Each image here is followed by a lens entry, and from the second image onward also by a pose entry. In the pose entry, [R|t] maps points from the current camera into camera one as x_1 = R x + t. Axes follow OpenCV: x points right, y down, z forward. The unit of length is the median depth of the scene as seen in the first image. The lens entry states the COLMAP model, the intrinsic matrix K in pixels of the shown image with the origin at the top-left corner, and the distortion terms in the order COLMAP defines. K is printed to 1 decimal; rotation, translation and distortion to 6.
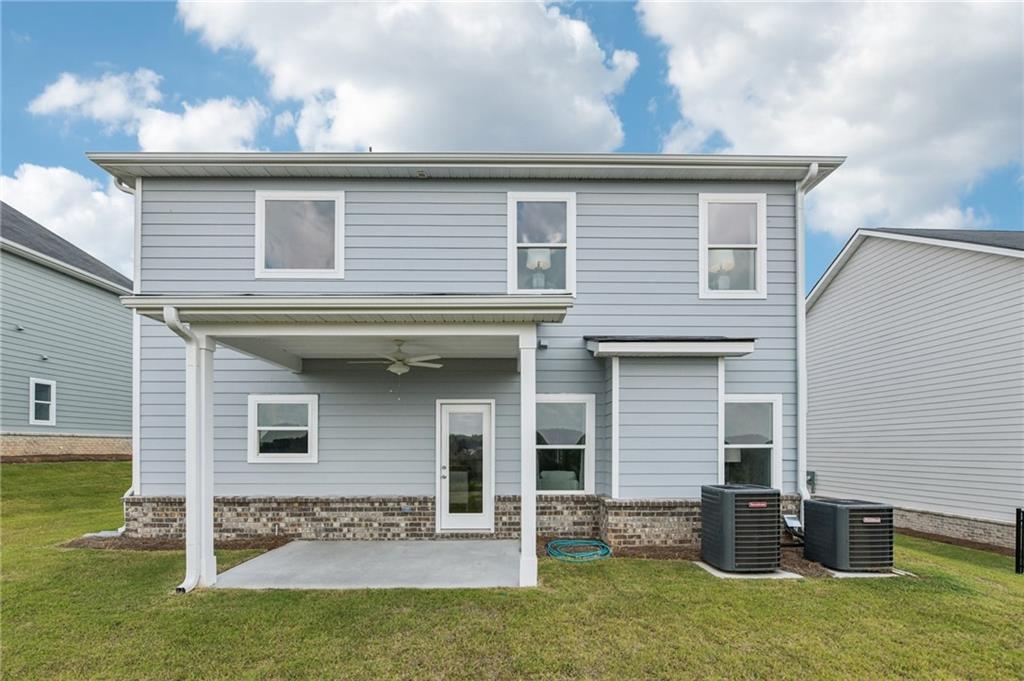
lens RADIAL K [[459.2, 0, 511.7], [0, 459.2, 363.1], [0, 0, 1]] dist [-0.009484, 0.000013]
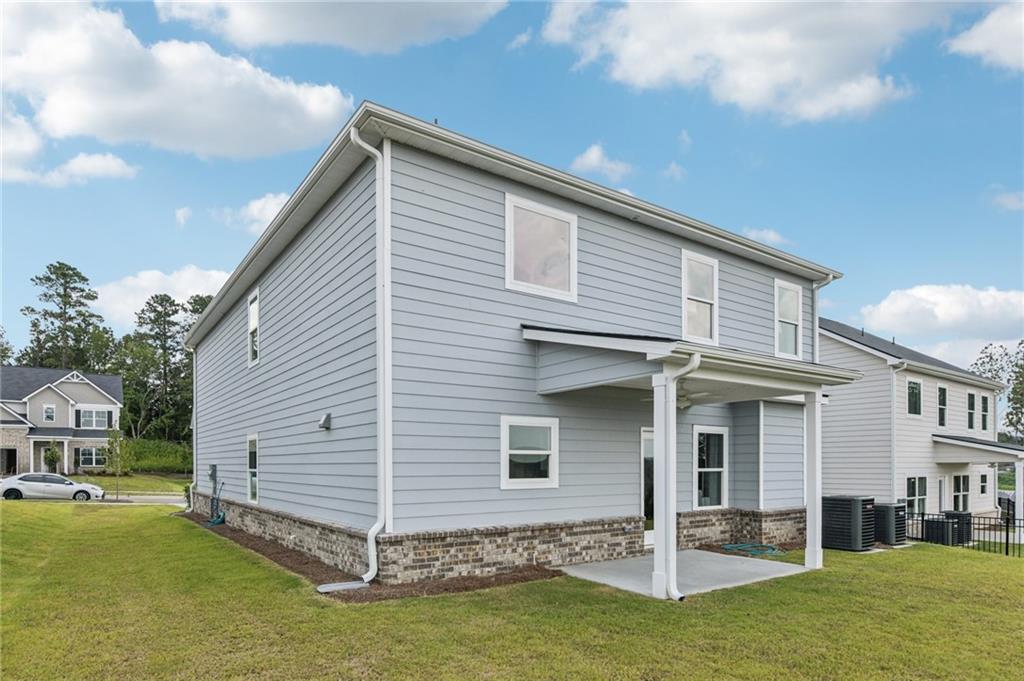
lens RADIAL K [[585.1, 0, 512.0], [0, 585.1, 340.5], [0, 0, 1]] dist [-0.006154, -0.001916]
pose [[0.825347, 0.117077, 0.552355, -1.266284], [-0.100512, 0.993106, -0.060309, -0.011502], [-0.555608, -0.005743, 0.831425, 0.009402]]
